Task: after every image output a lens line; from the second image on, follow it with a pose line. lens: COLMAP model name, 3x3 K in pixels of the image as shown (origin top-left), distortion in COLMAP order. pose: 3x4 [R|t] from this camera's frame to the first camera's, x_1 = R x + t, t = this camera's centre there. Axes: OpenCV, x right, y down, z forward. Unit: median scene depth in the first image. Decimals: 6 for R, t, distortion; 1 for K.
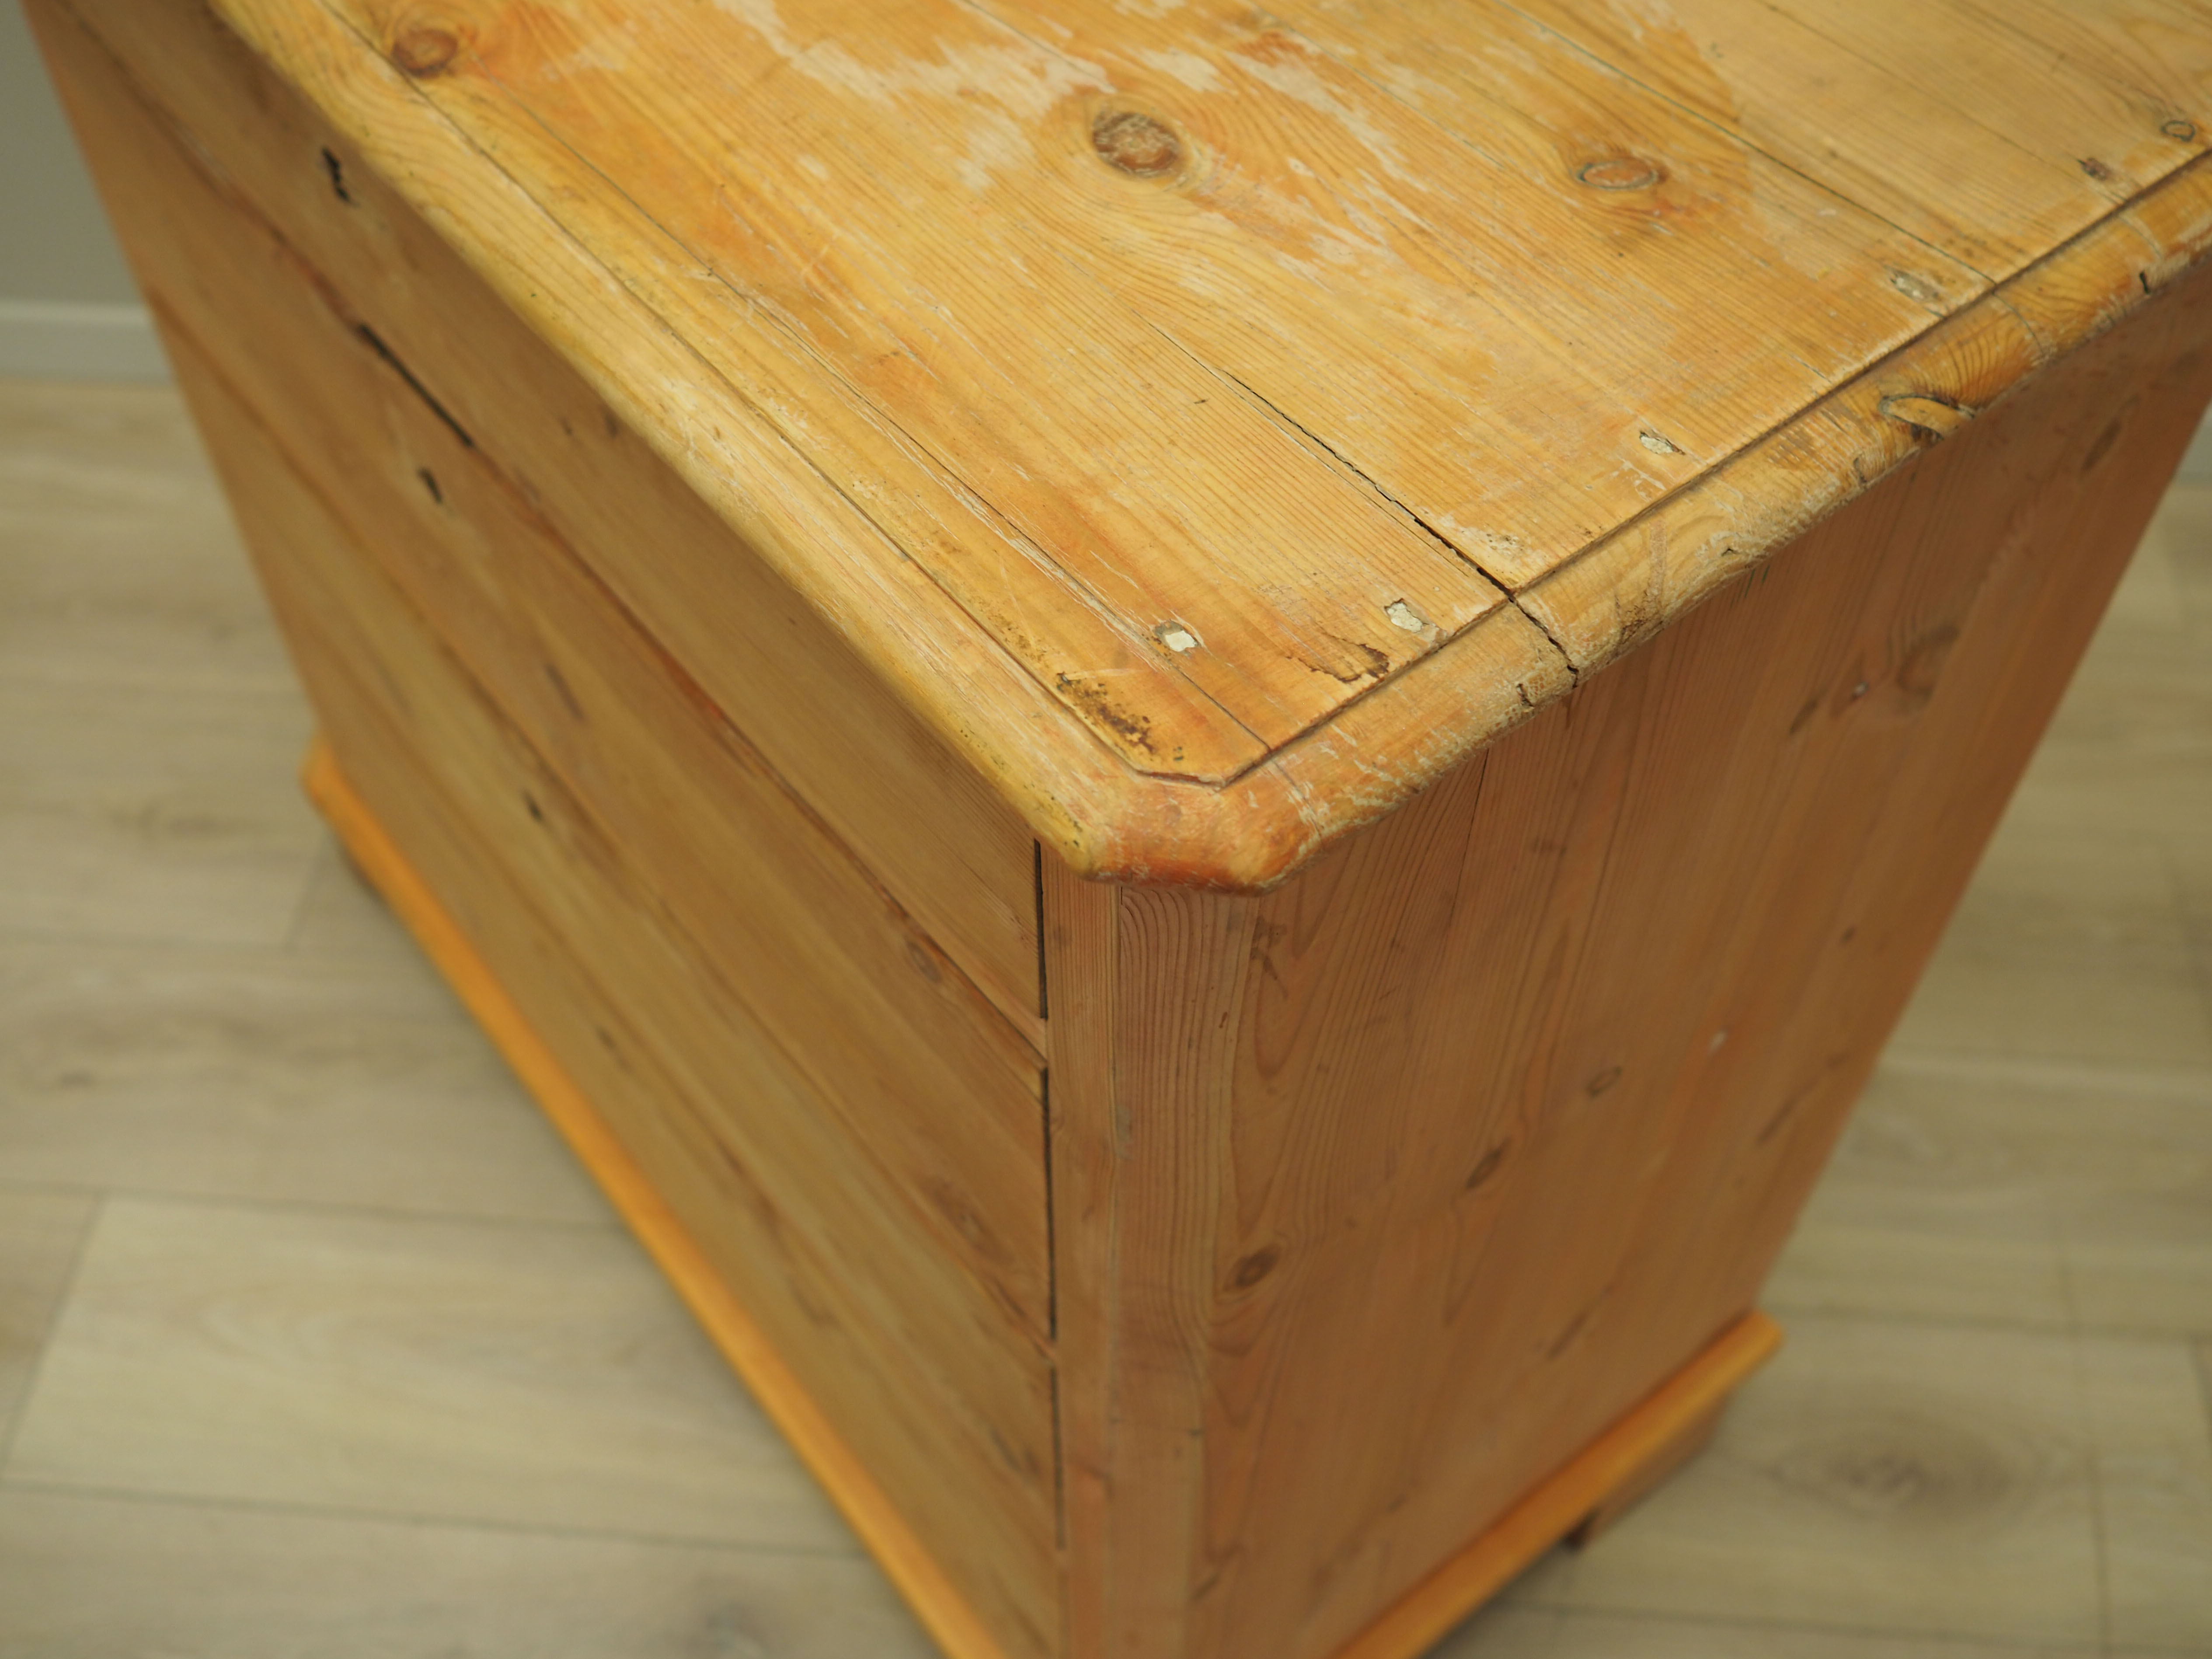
lens RADIAL K [[2245.6, 0, 1073.0], [0, 2245.6, 832.6], [0, 0, 1]] dist [-0.016390, 0.008618]
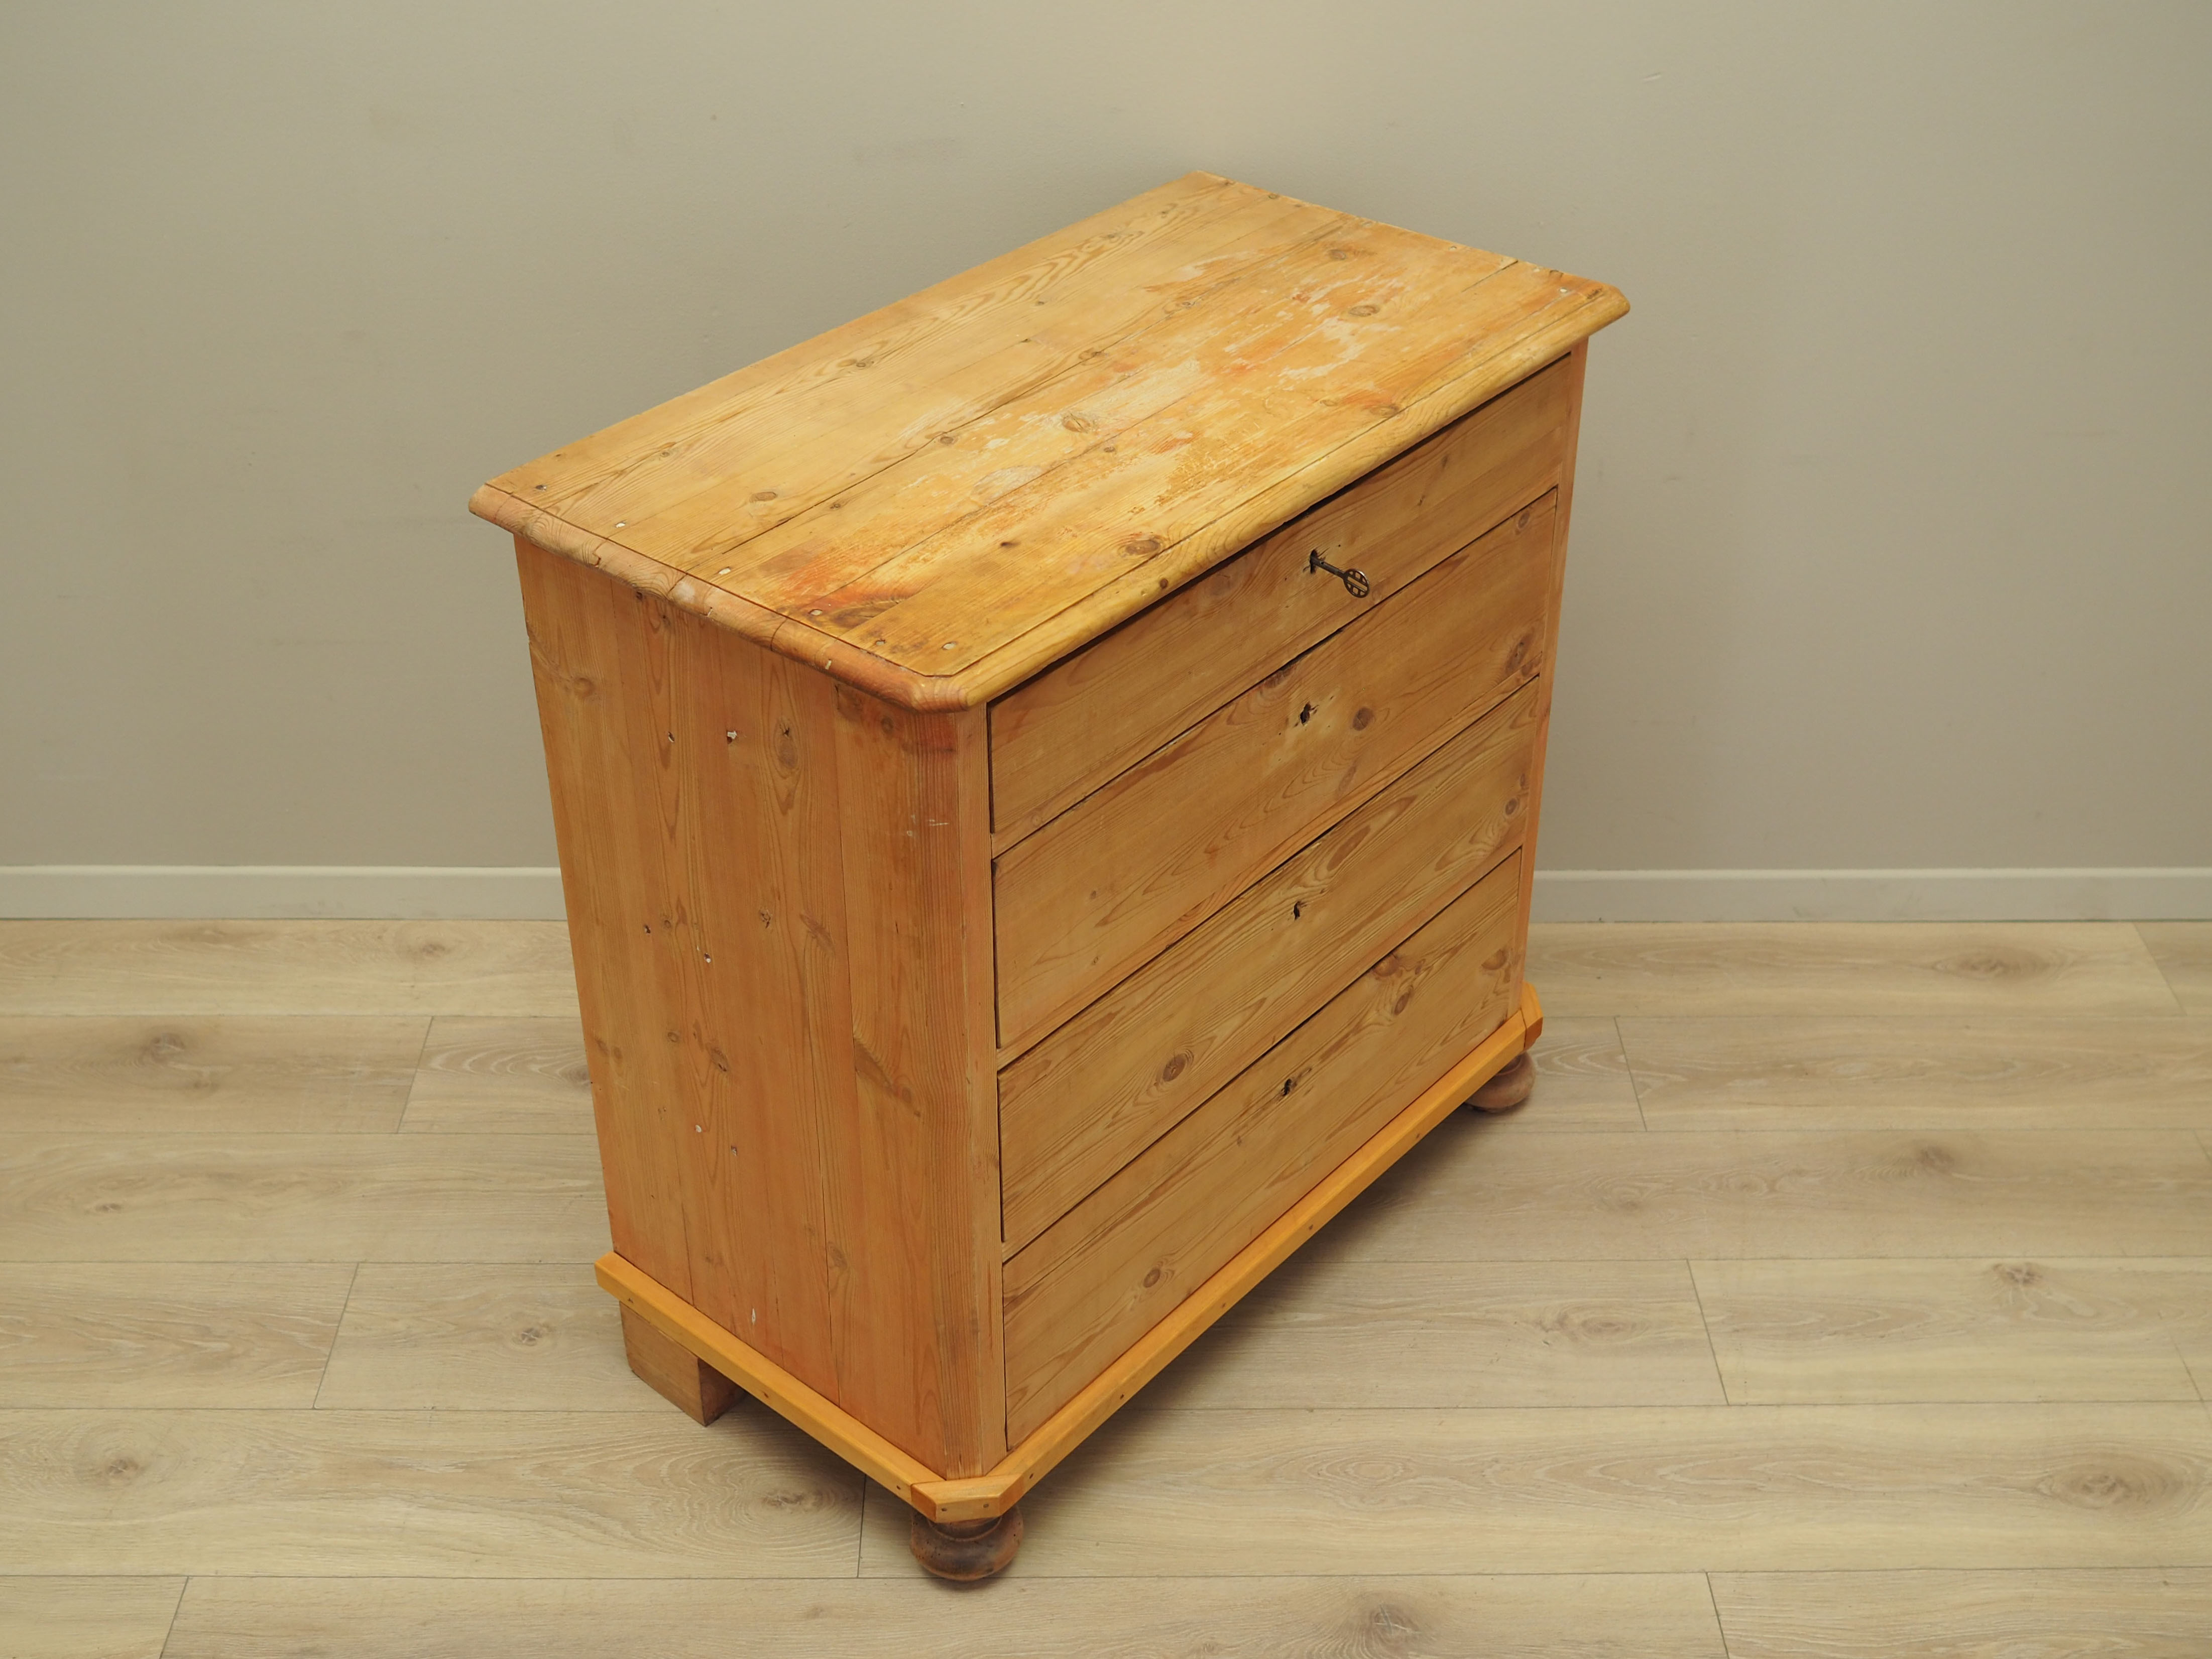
lens RADIAL K [[2652.6, 0, 1098.0], [0, 2652.6, 862.2], [0, 0, 1]] dist [-0.008230, -0.037175]
pose [[-0.215694, -0.539994, 0.813562, -3.580125], [0.769086, 0.419415, 0.482285, -2.211450], [-0.601651, 0.729725, 0.324836, 0.612467]]
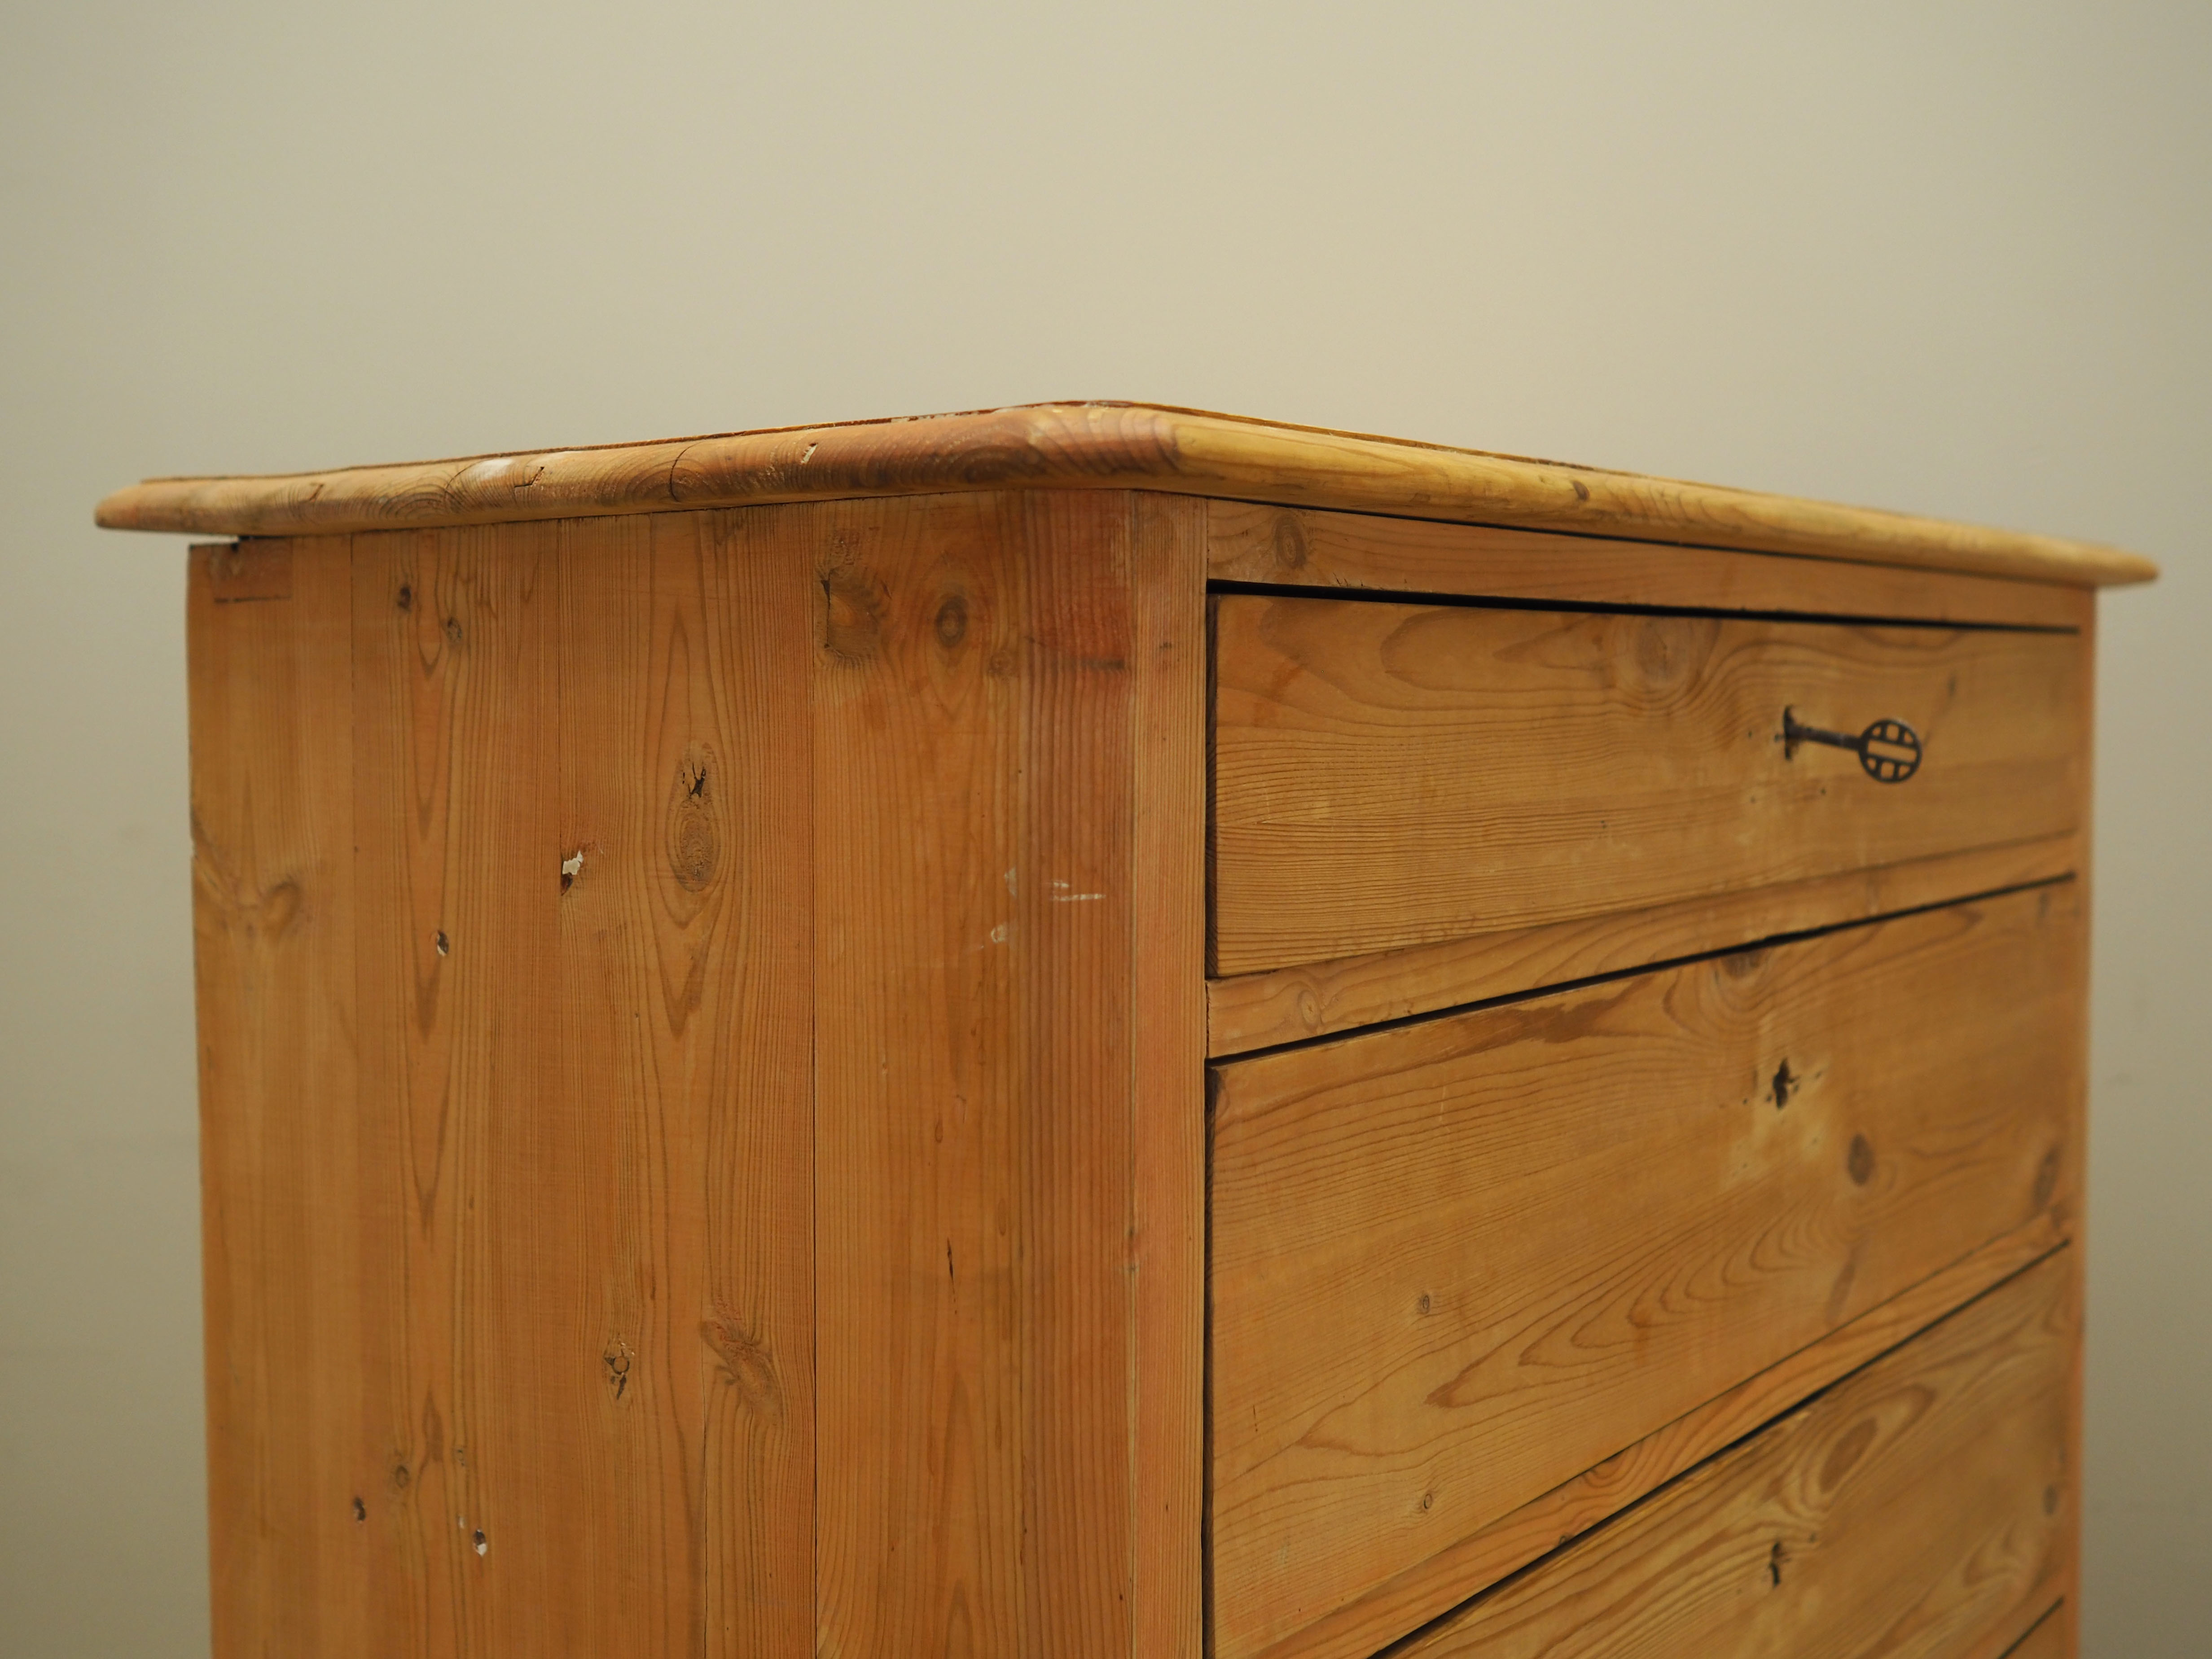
lens RADIAL K [[2337.5, 0, 1096.2], [0, 2337.5, 821.8], [0, 0, 1]] dist [-0.018772, 0.006472]
pose [[-0.219773, -0.044013, 0.974558, -1.915390], [0.767365, 0.609040, 0.200554, -1.045615], [-0.602371, 0.791918, -0.100076, 1.823362]]
